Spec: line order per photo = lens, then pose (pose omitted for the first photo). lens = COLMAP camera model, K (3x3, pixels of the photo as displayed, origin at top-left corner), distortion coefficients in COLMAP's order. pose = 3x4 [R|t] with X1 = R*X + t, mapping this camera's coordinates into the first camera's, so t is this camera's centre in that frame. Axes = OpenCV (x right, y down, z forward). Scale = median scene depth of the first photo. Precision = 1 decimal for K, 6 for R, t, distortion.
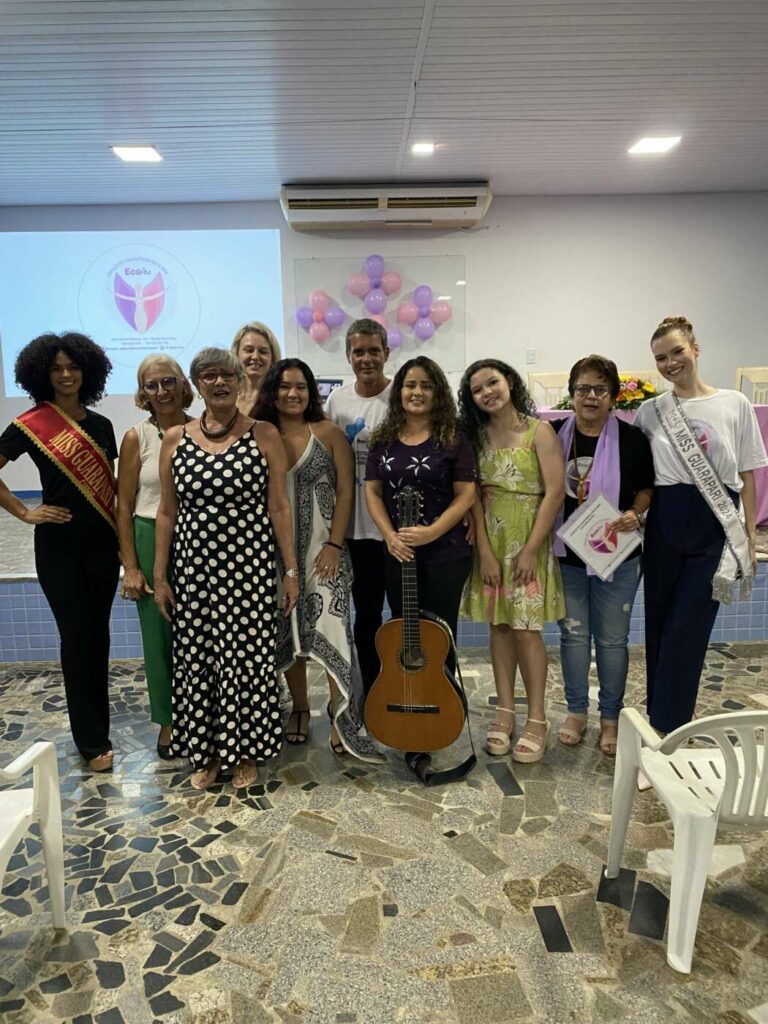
lens RADIAL K [[772.5, 0, 380.7], [0, 772.5, 510.8], [0, 0, 1]] dist [-0.009573, 0.026040]
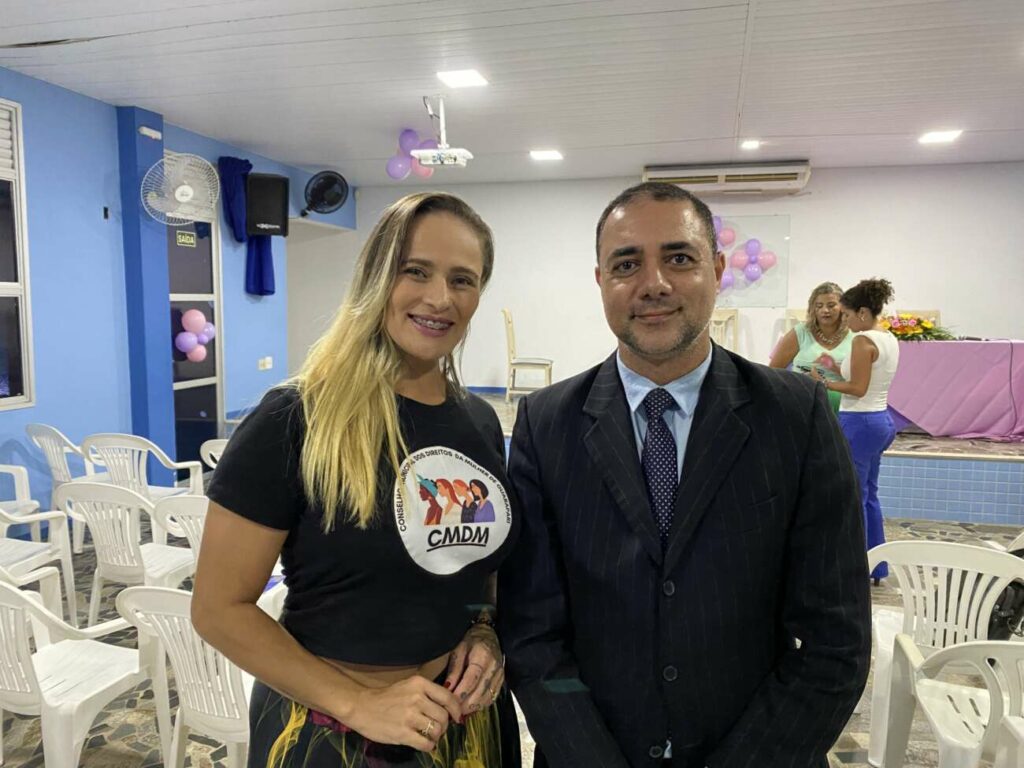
lens RADIAL K [[772.5, 0, 509.1], [0, 772.5, 383.7], [0, 0, 1]] dist [-0.009573, 0.026040]
pose [[0.960370, 0.052078, -0.273819, 0.076817], [-0.070906, 0.995718, -0.059315, 0.116758], [0.269557, 0.076380, 0.959951, -0.755971]]
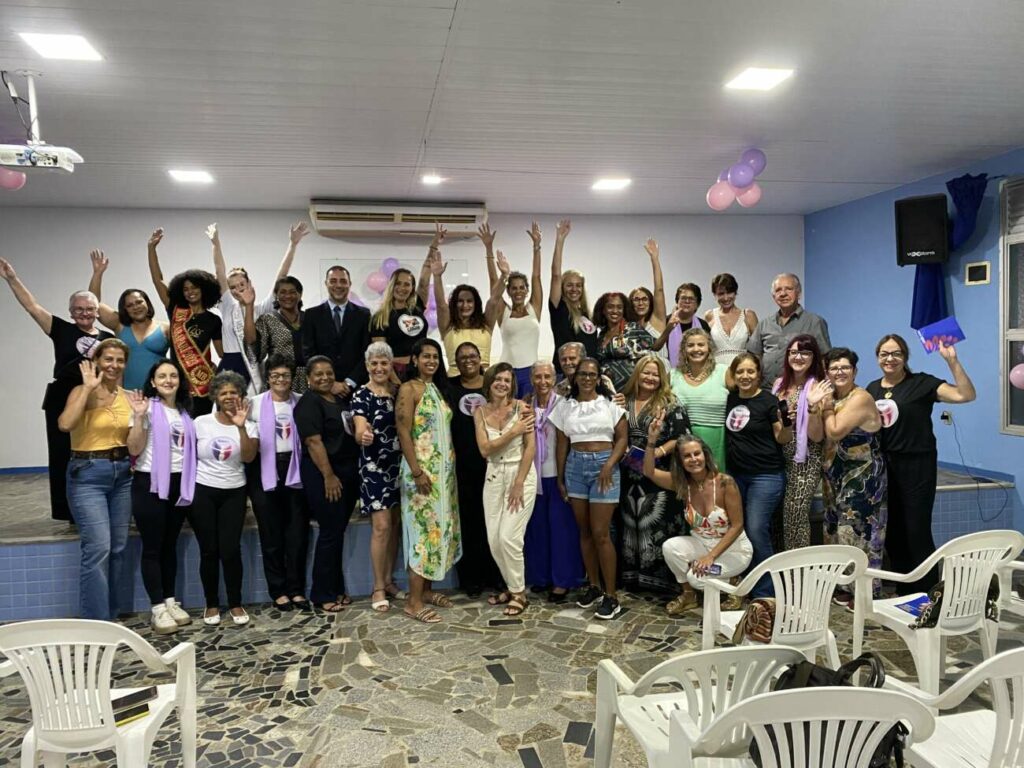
lens RADIAL K [[772.5, 0, 505.1], [0, 772.5, 374.2], [0, 0, 1]] dist [-0.009573, 0.026040]
pose [[0.988822, 0.000098, 0.149103, -0.026139], [0.021555, 0.989401, -0.143603, 0.042109], [-0.147537, 0.145212, 0.978339, -0.378919]]
